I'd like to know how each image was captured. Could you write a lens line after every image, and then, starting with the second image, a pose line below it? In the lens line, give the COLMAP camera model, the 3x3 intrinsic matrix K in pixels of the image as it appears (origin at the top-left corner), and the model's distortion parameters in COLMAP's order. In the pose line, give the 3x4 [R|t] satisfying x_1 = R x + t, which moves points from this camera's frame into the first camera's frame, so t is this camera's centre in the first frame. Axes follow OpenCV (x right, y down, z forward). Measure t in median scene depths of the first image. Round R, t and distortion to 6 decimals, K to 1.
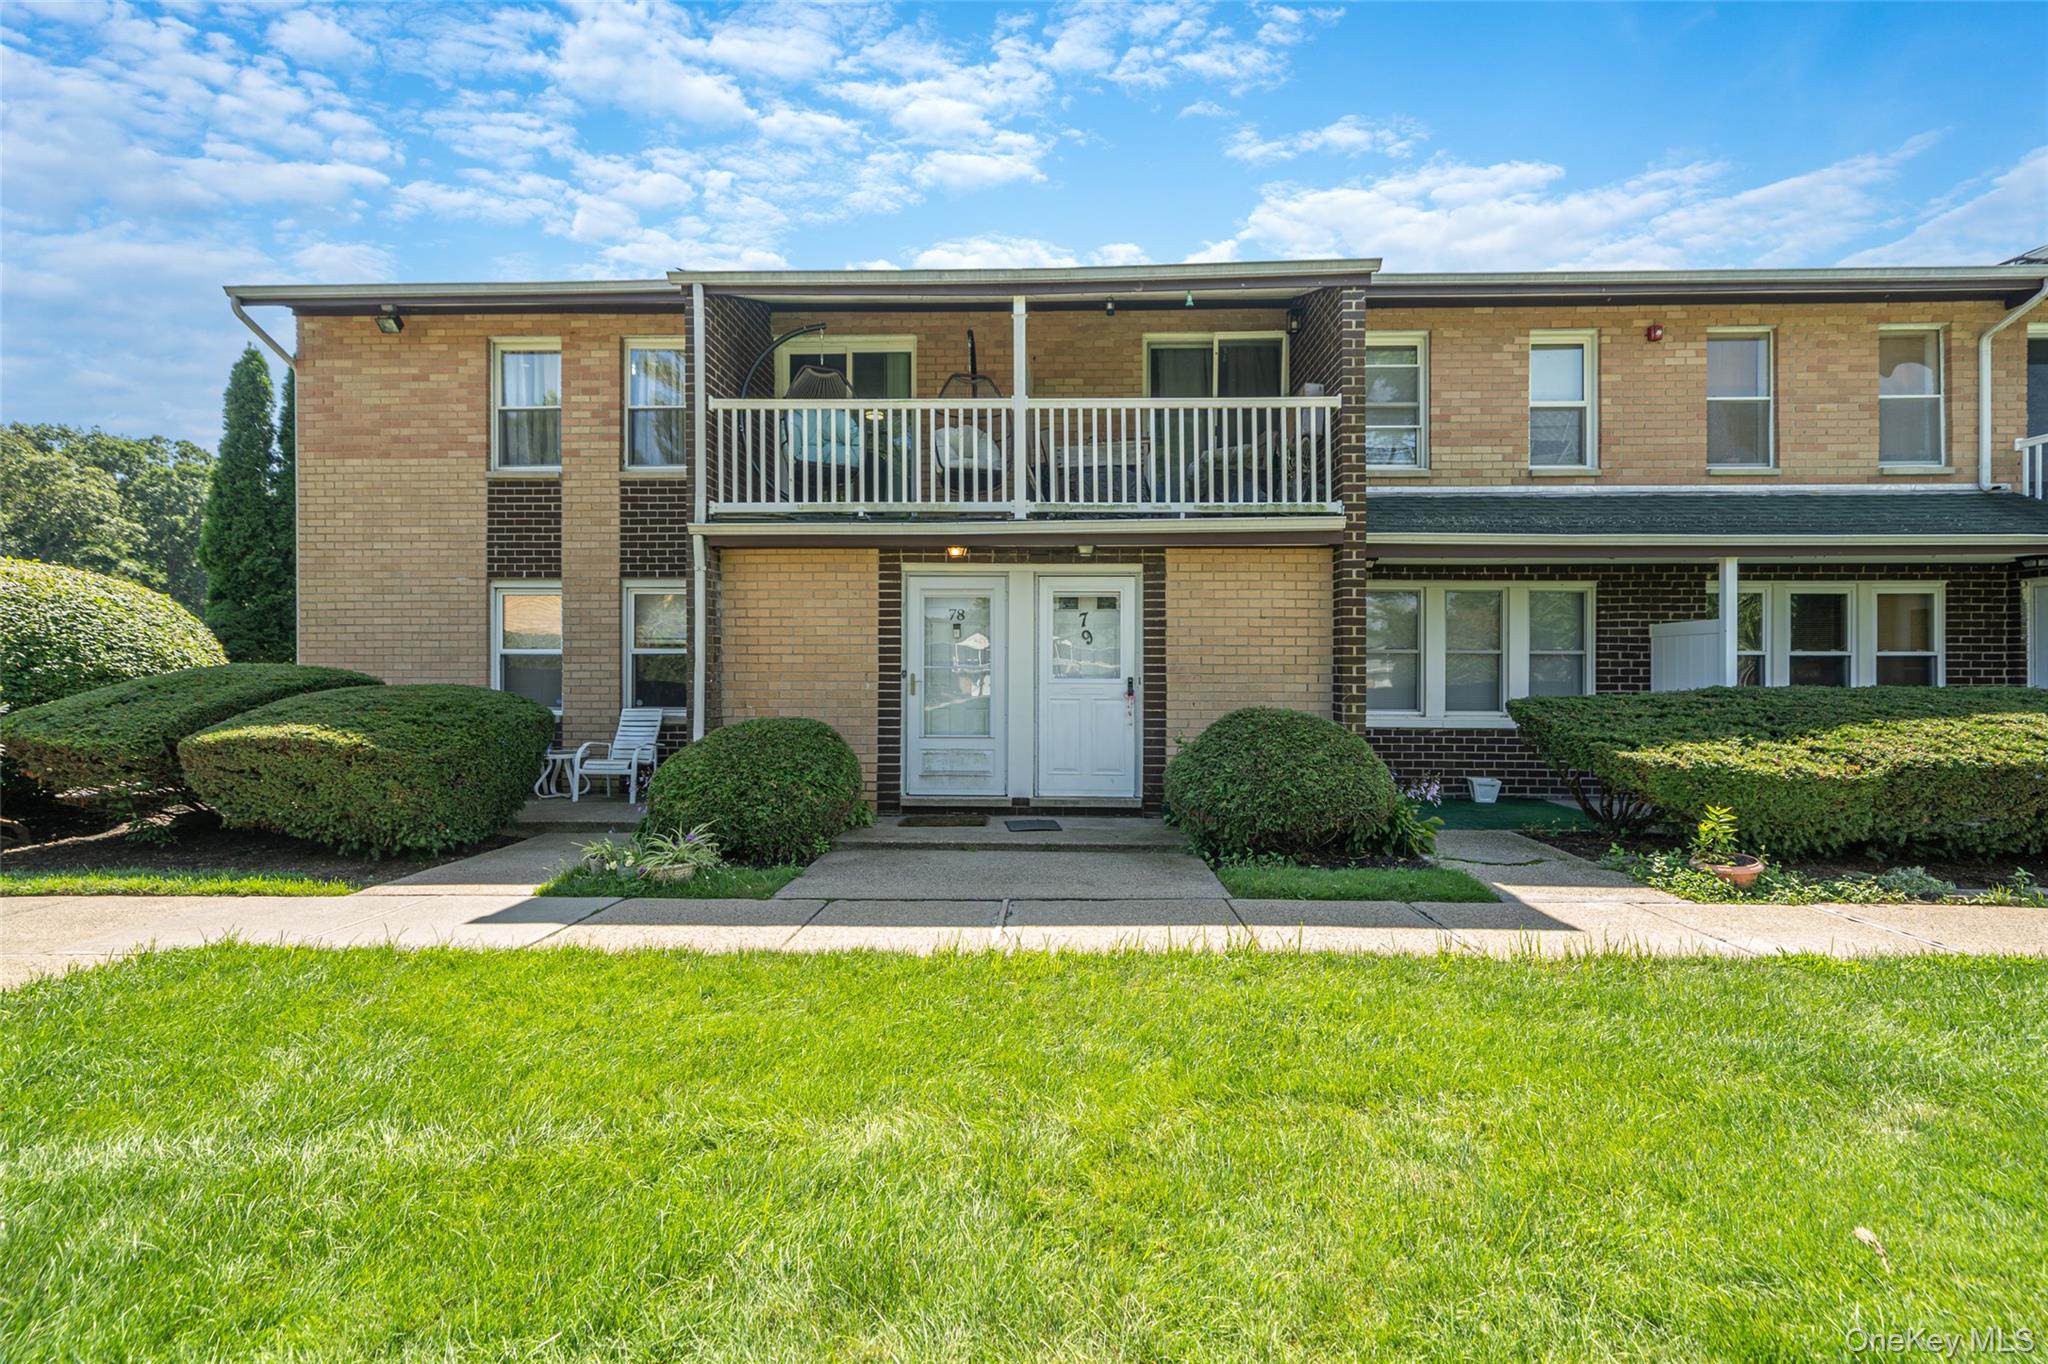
lens RADIAL K [[923.0, 0, 1029.7], [0, 923.0, 673.6], [0, 0, 1]] dist [0.001226, 0.000349]
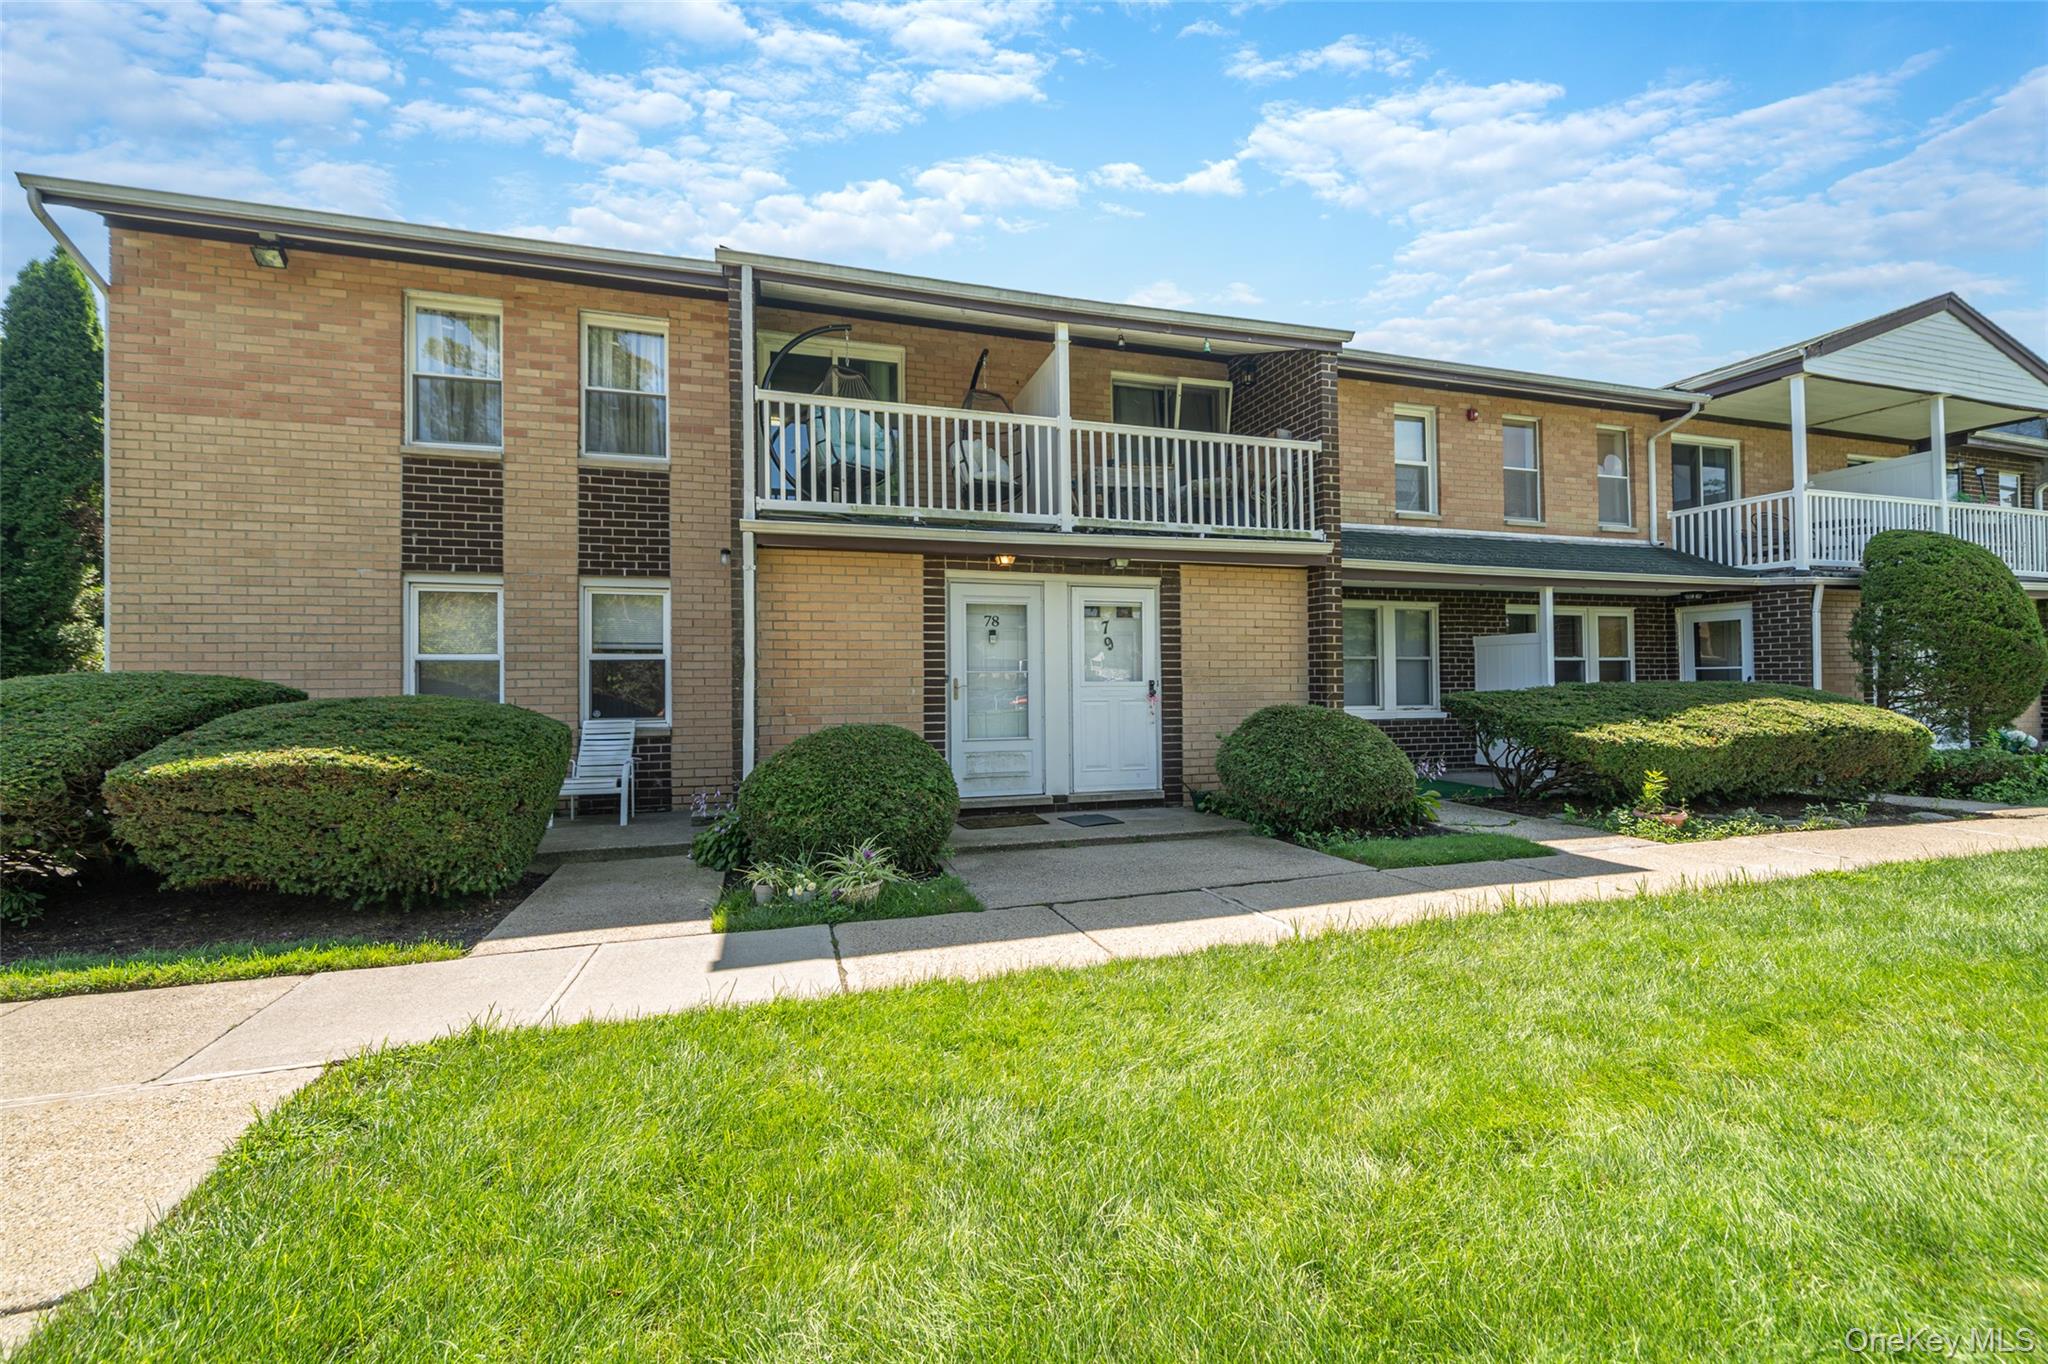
lens RADIAL K [[844.1, 0, 1025.1], [0, 844.1, 664.6], [0, 0, 1]] dist [-0.004140, 0.001259]
pose [[0.943967, -0.002501, 0.330030, -0.361716], [0.008744, 0.999810, -0.017435, 0.001678], [-0.329923, 0.019344, 0.943810, 0.098714]]
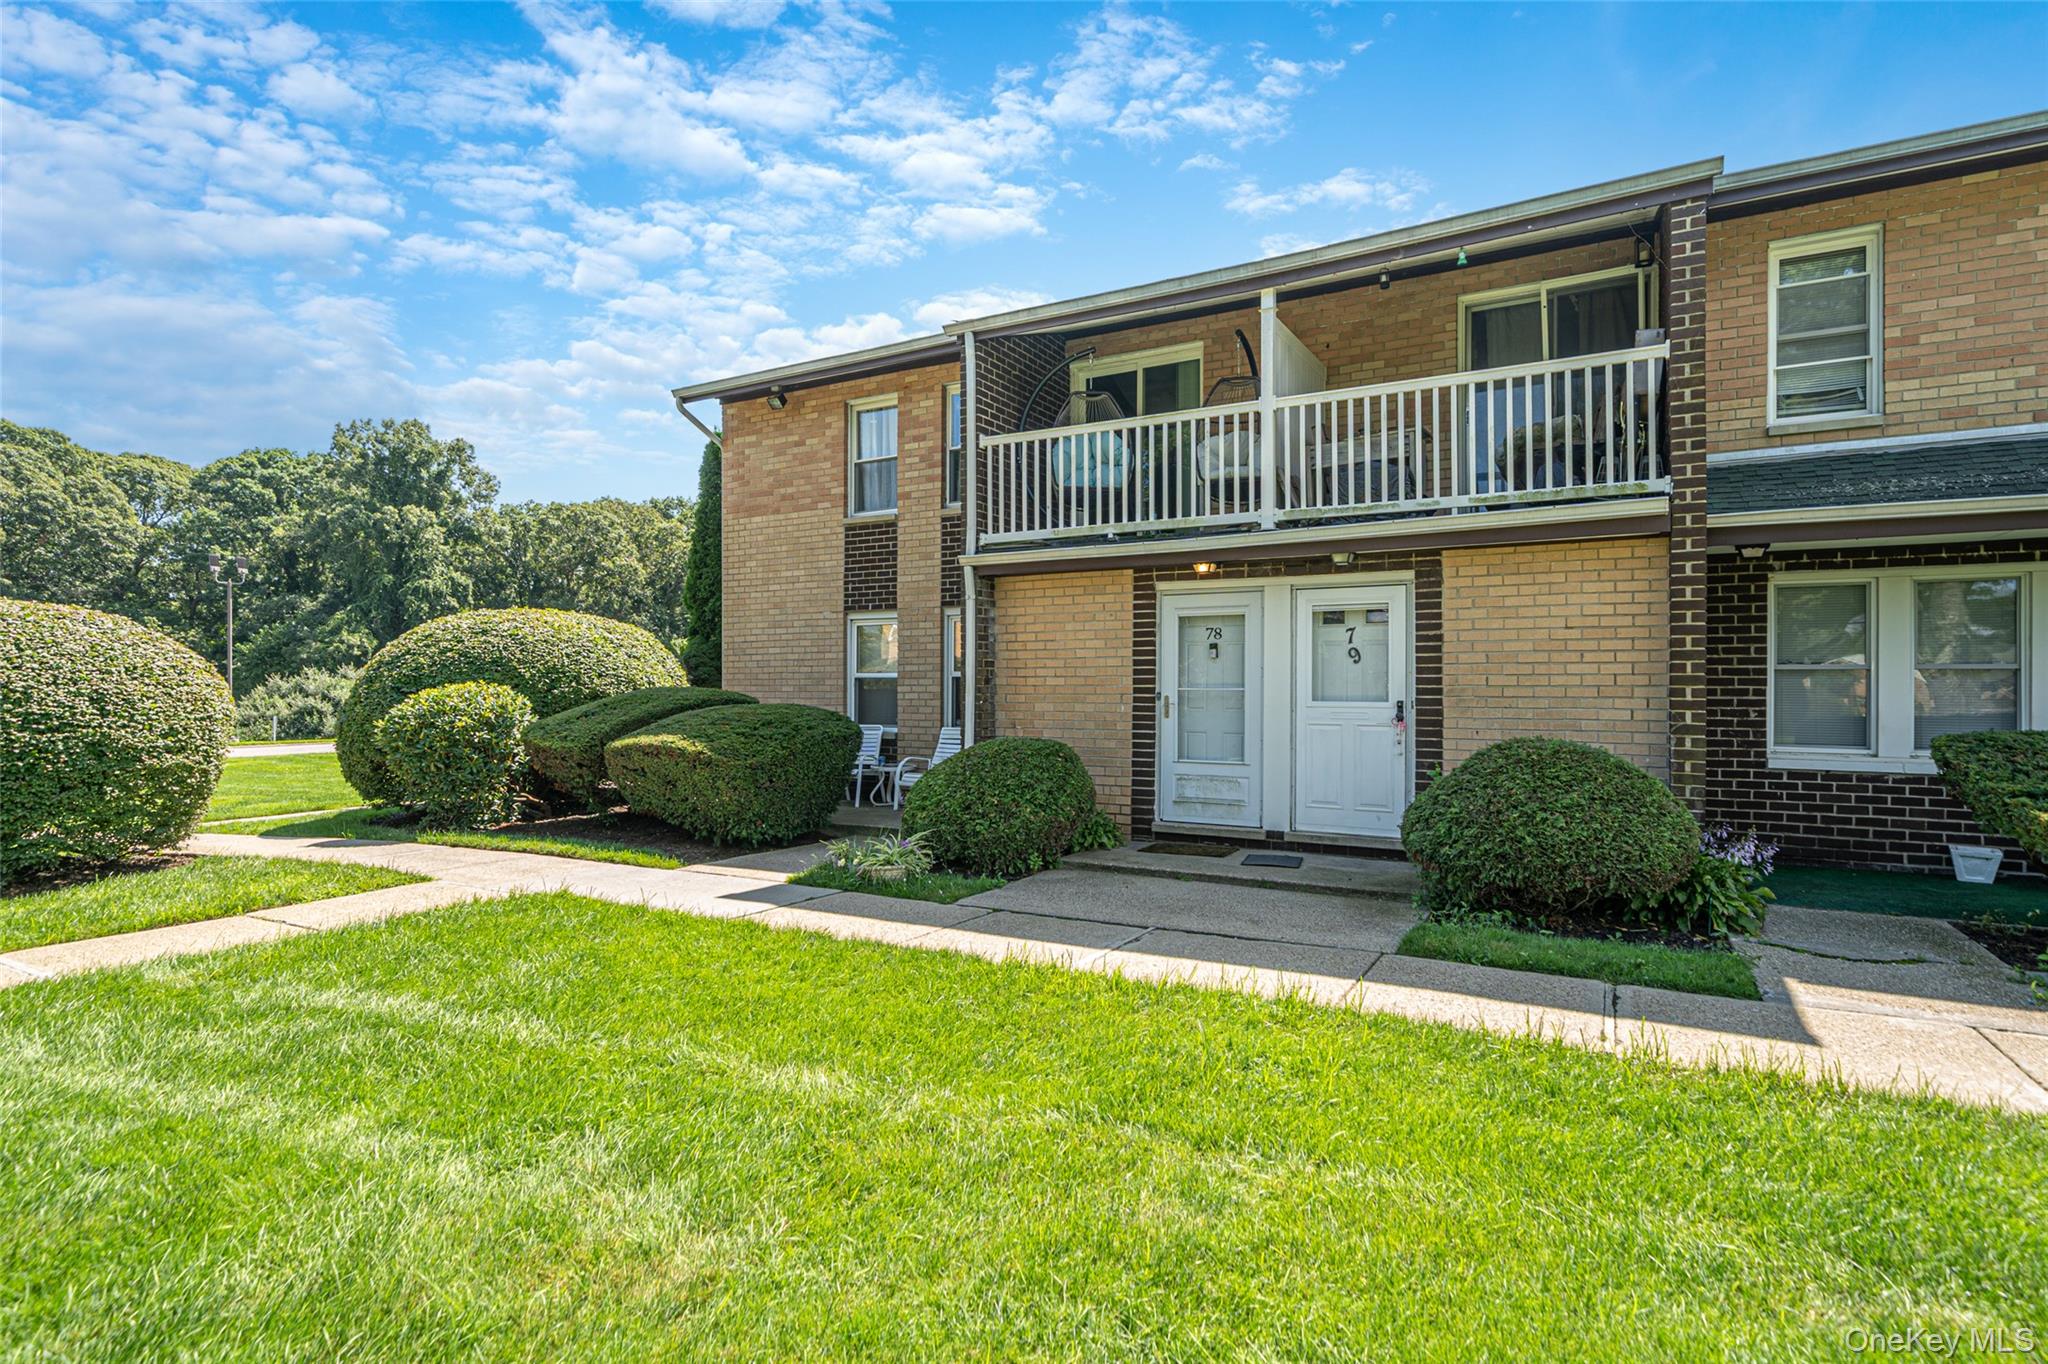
lens RADIAL K [[1010.3, 0, 1037.6], [0, 1010.3, 690.8], [0, 0, 1]] dist [-0.000863, 0.001373]
pose [[0.888847, 0.000010, -0.458204, 0.239473], [-0.001844, 0.999992, -0.003554, -0.001223], [0.458200, 0.004003, 0.888840, -0.004831]]
